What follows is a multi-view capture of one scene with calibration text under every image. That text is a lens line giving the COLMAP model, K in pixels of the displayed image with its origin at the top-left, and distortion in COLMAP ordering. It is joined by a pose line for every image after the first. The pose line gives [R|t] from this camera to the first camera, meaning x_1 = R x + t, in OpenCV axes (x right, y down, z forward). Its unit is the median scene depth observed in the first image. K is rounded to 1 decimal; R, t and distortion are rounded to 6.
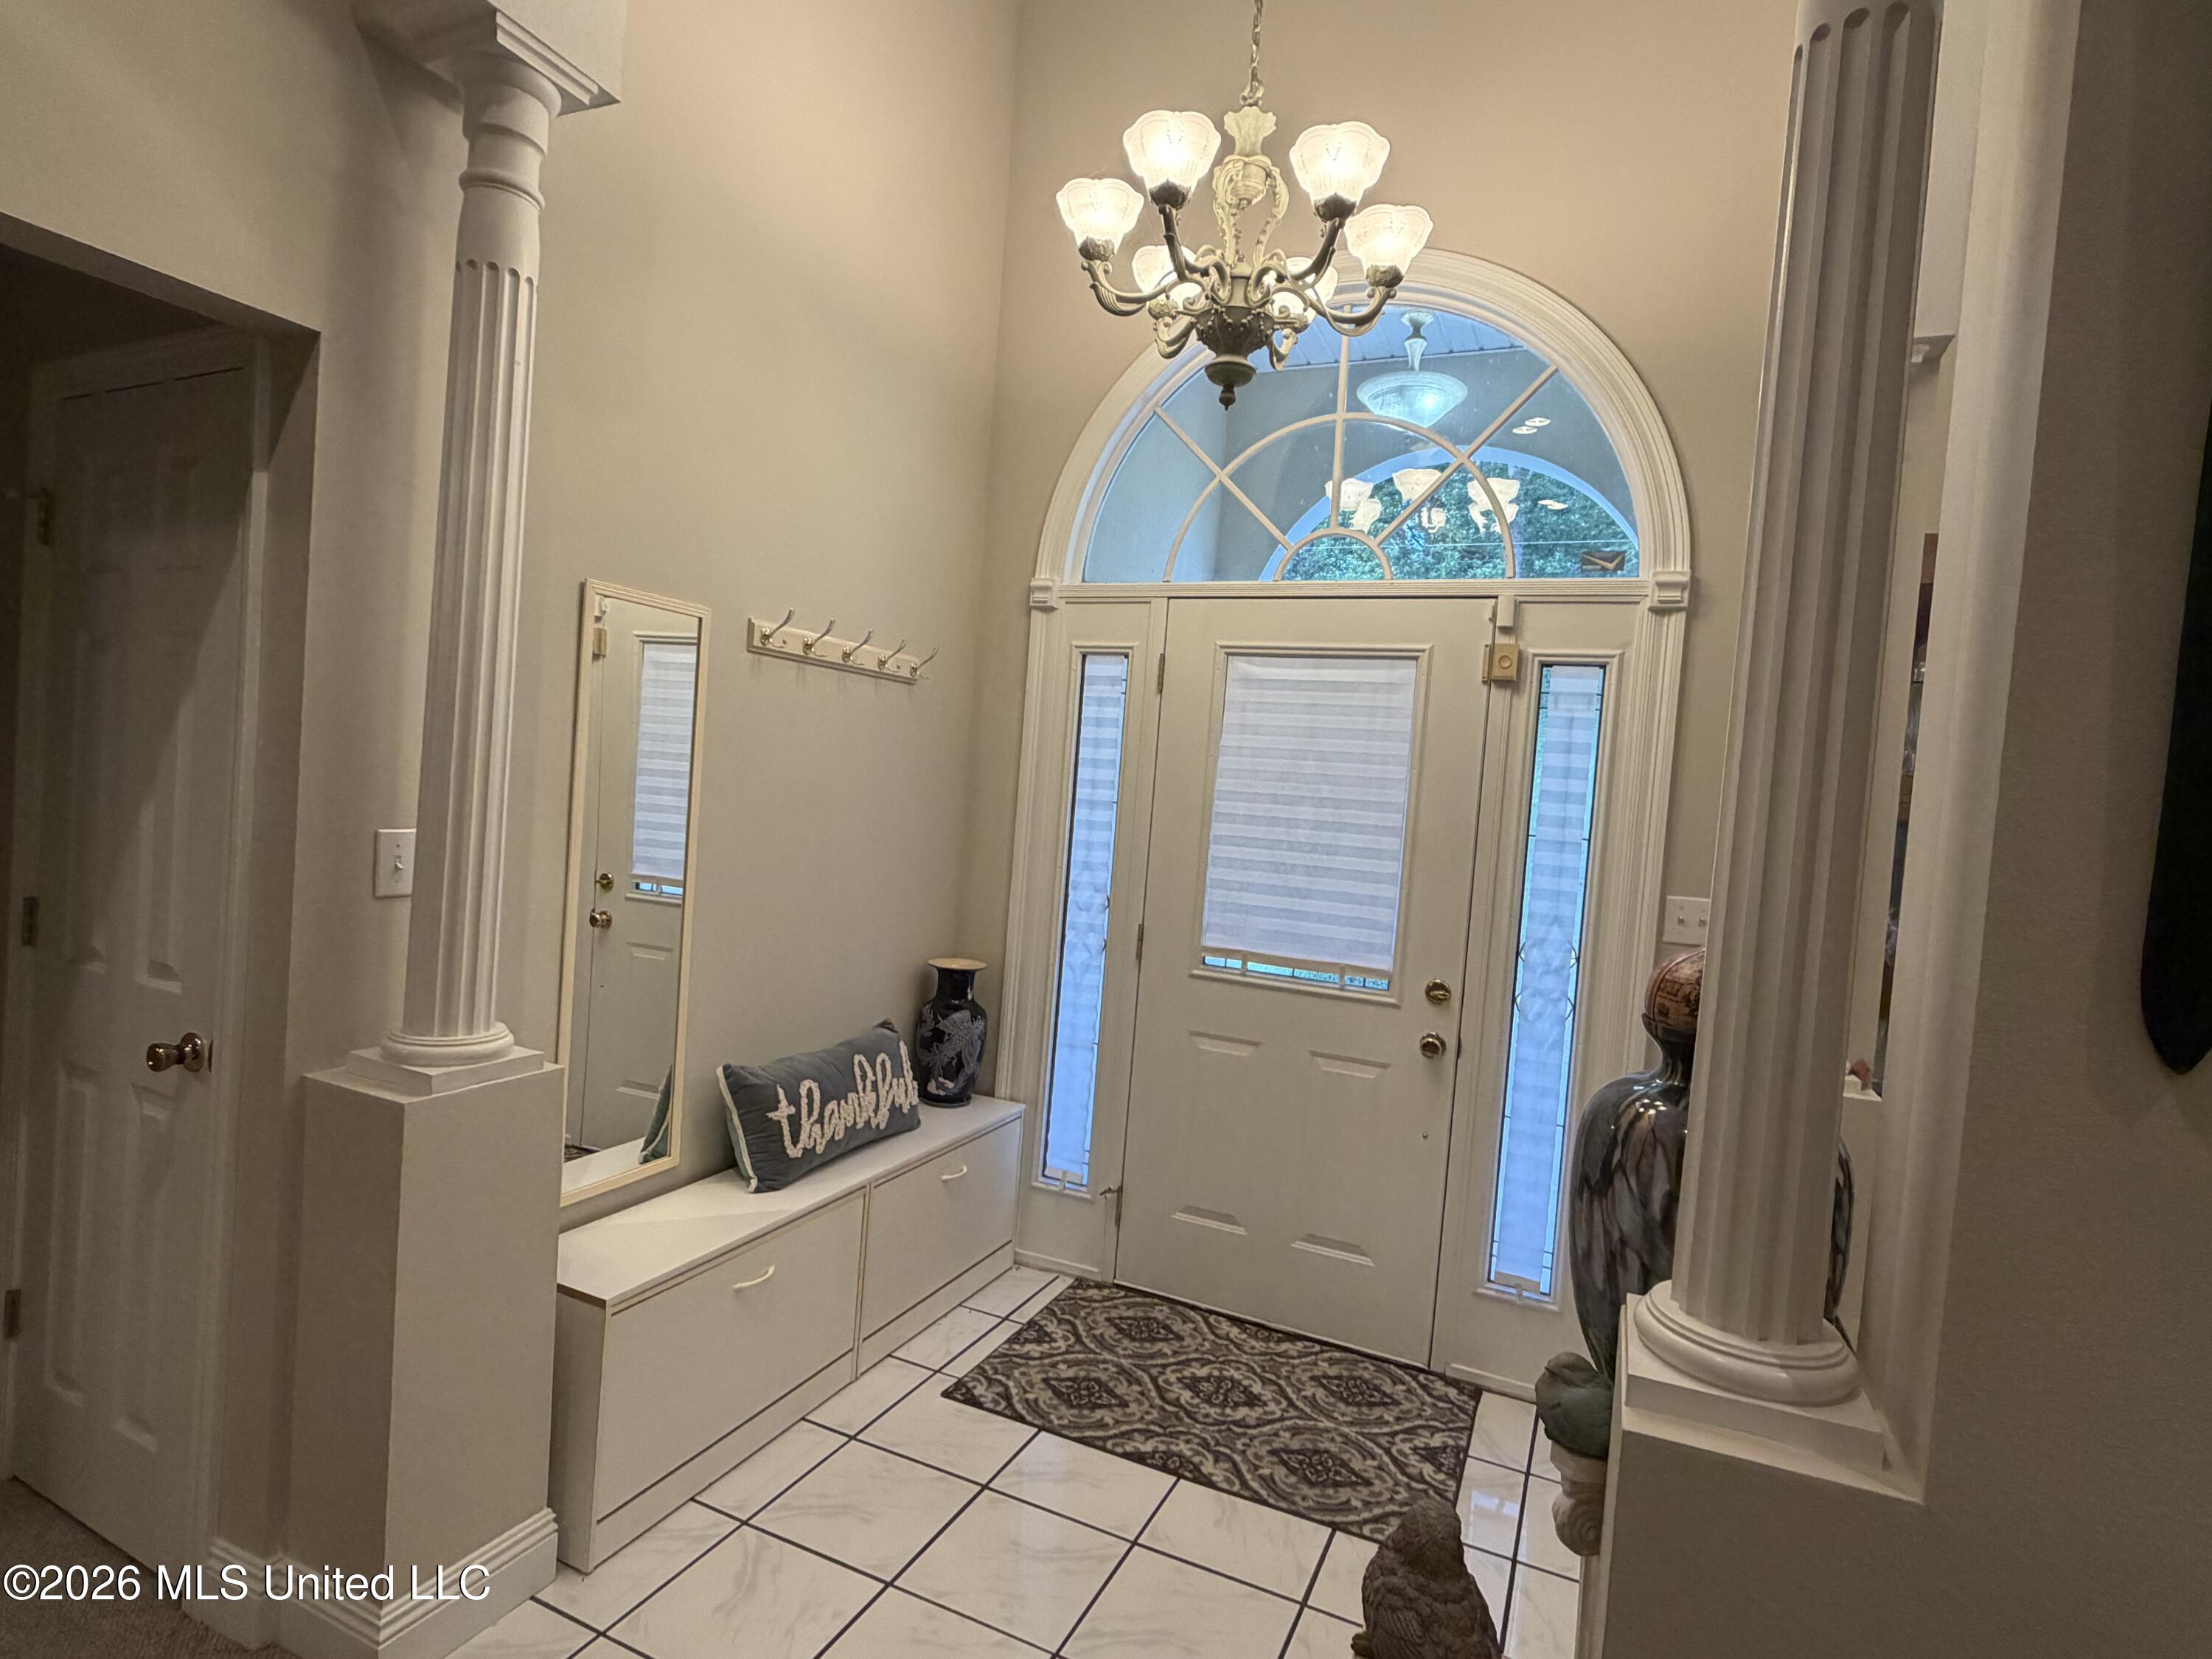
lens RADIAL K [[1140.5, 0, 1104.8], [0, 1140.5, 830.4], [0, 0, 1]] dist [-0.001539, -0.001192]
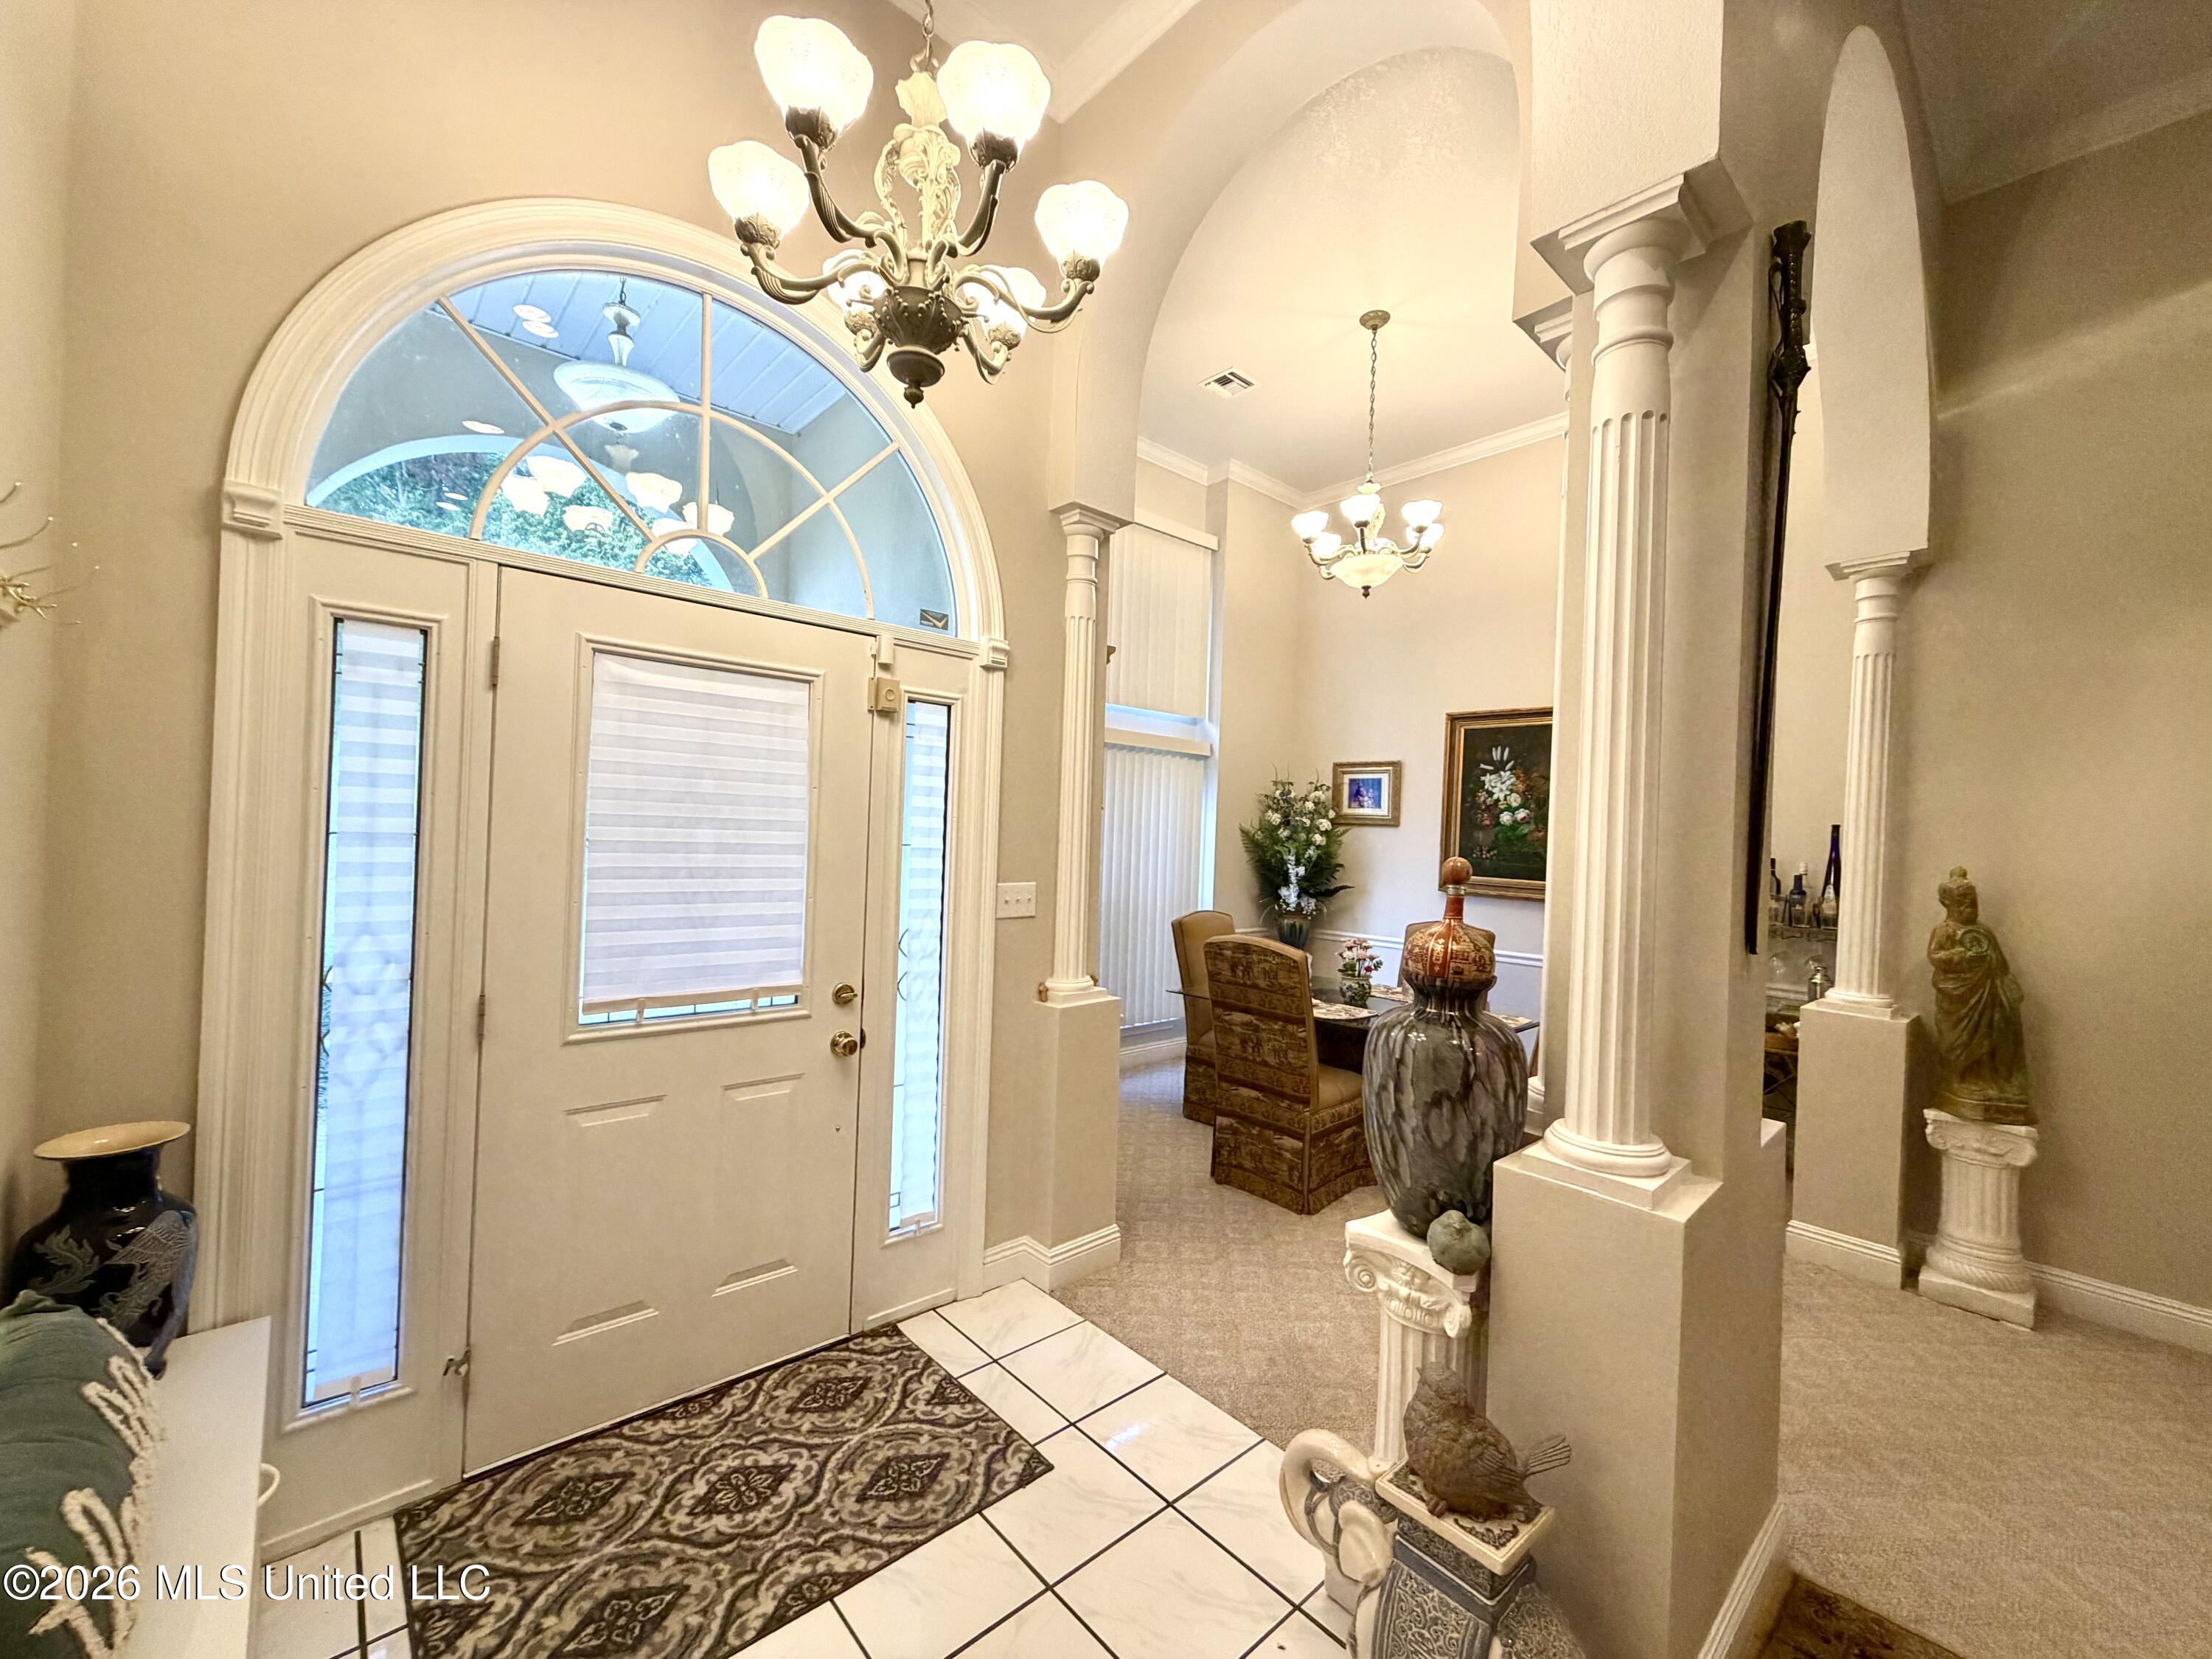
lens RADIAL K [[882.4, 0, 1098.3], [0, 882.4, 828.7], [0, 0, 1]] dist [0.000242, 0.000178]
pose [[0.403722, -0.056151, 0.913157, -0.358872], [0.025933, 0.998416, 0.049928, -0.049769], [-0.914514, 0.003524, 0.404538, 0.424708]]
